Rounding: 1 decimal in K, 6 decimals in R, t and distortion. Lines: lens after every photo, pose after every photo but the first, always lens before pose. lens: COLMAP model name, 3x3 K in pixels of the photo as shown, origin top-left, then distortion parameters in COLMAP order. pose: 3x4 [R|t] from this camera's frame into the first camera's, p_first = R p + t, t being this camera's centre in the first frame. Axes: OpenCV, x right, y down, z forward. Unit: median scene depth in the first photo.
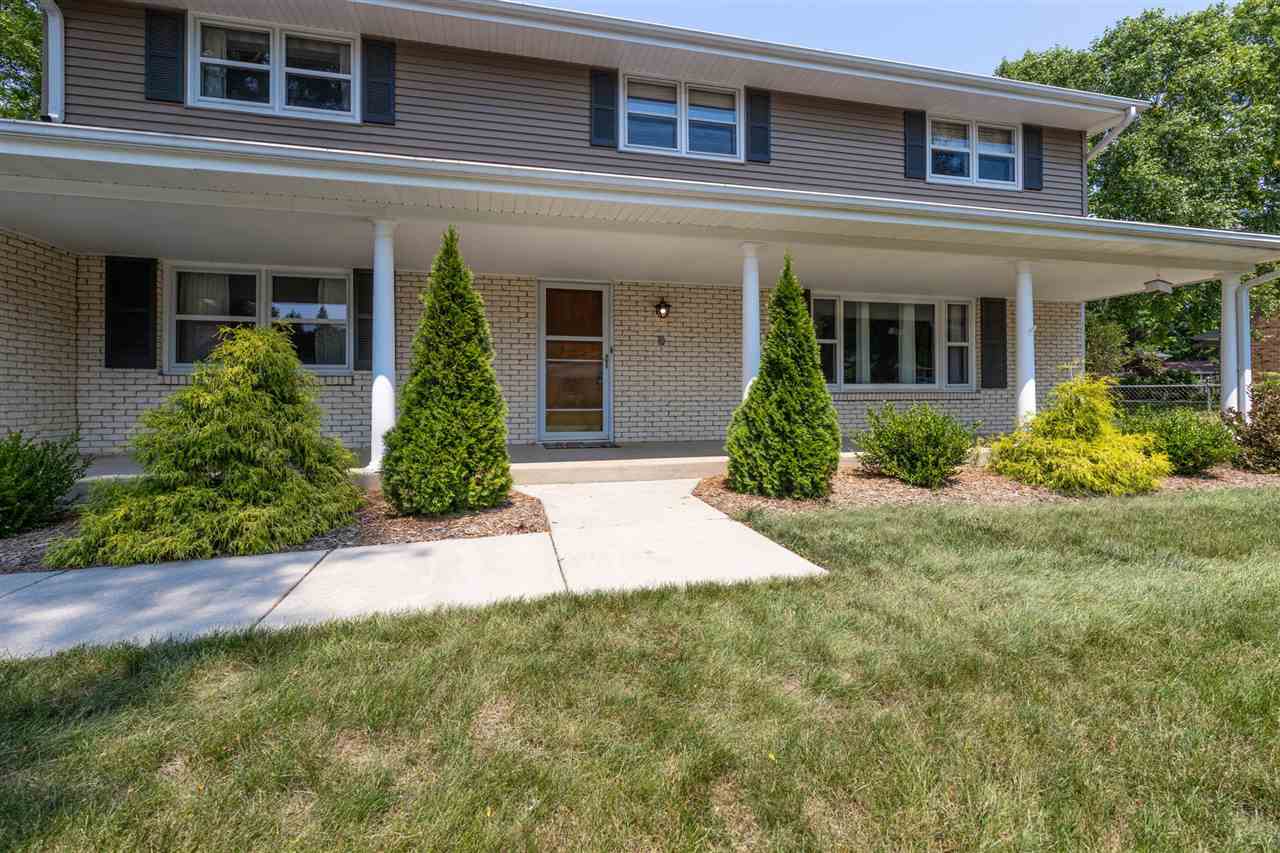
lens RADIAL K [[559.4, 0, 632.4], [0, 559.4, 404.3], [0, 0, 1]] dist [-0.007676, -0.001530]
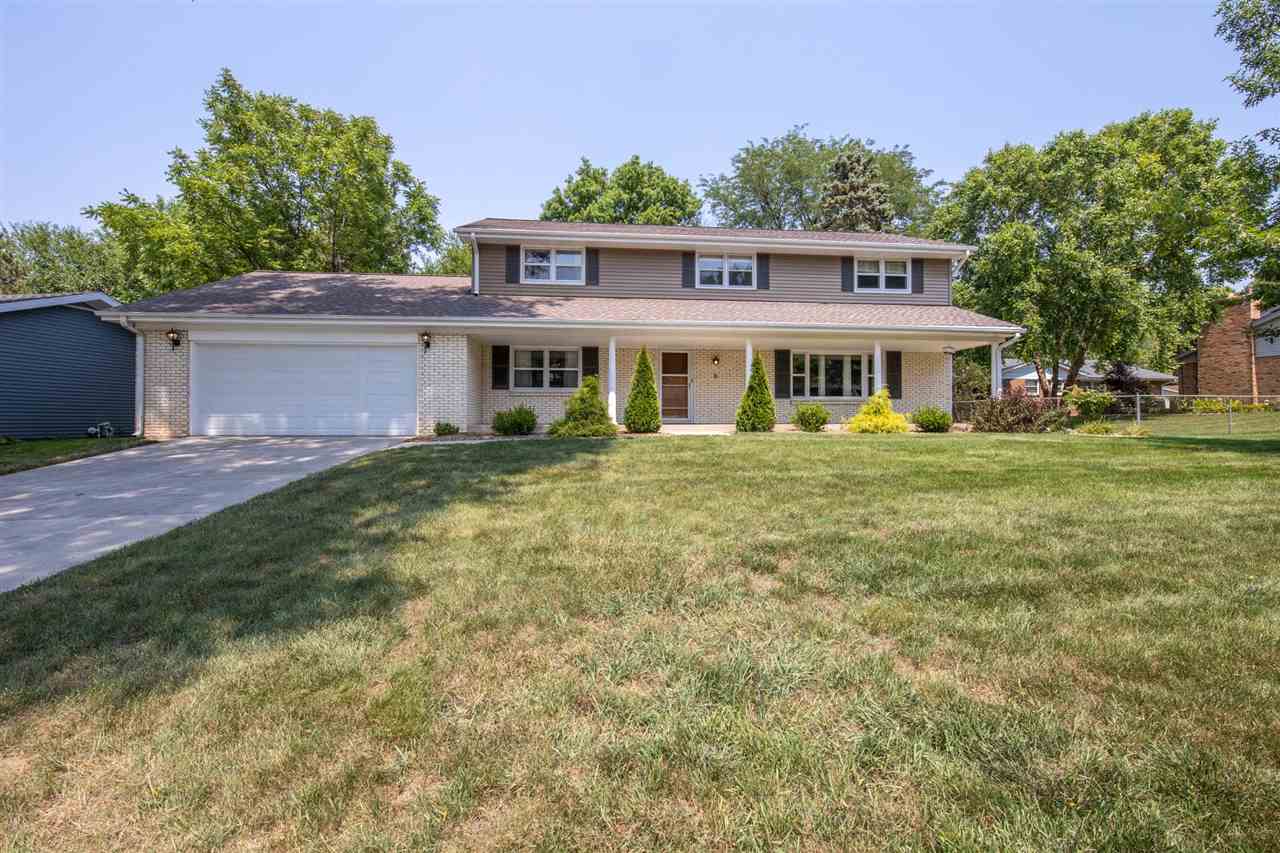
lens RADIAL K [[559.4, 0, 633.6], [0, 559.4, 422.3], [0, 0, 1]] dist [-0.007676, -0.001530]
pose [[0.992265, 0.003310, -0.124090, 0.007681], [-0.004291, 0.999962, -0.007639, 0.084339], [0.124060, 0.008112, 0.992242, -1.196095]]
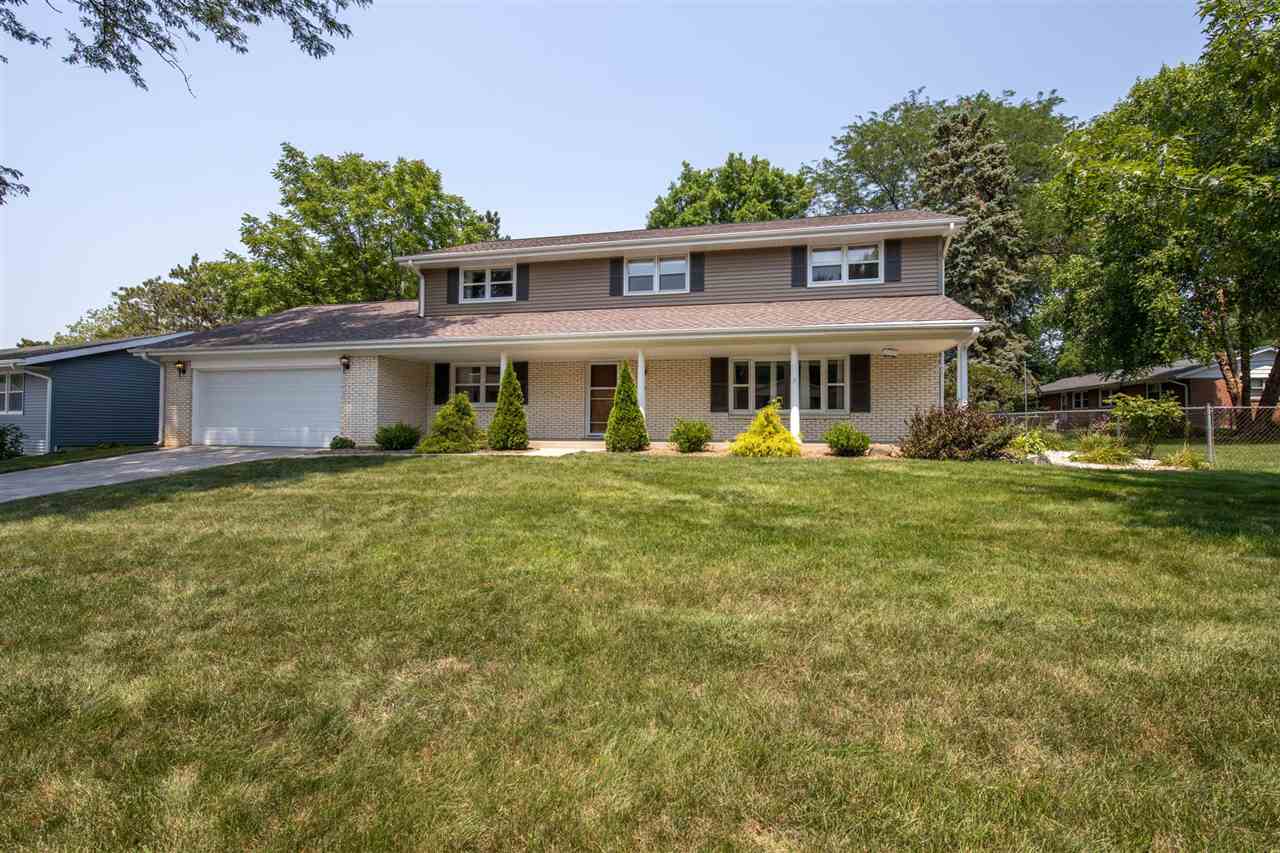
lens RADIAL K [[559.4, 0, 633.8], [0, 559.4, 422.9], [0, 0, 1]] dist [-0.007676, -0.001530]
pose [[0.893916, 0.007681, -0.448169, 0.946876], [-0.013899, 0.999847, -0.010587, 0.033439], [0.448019, 0.015693, 0.893886, -0.826799]]
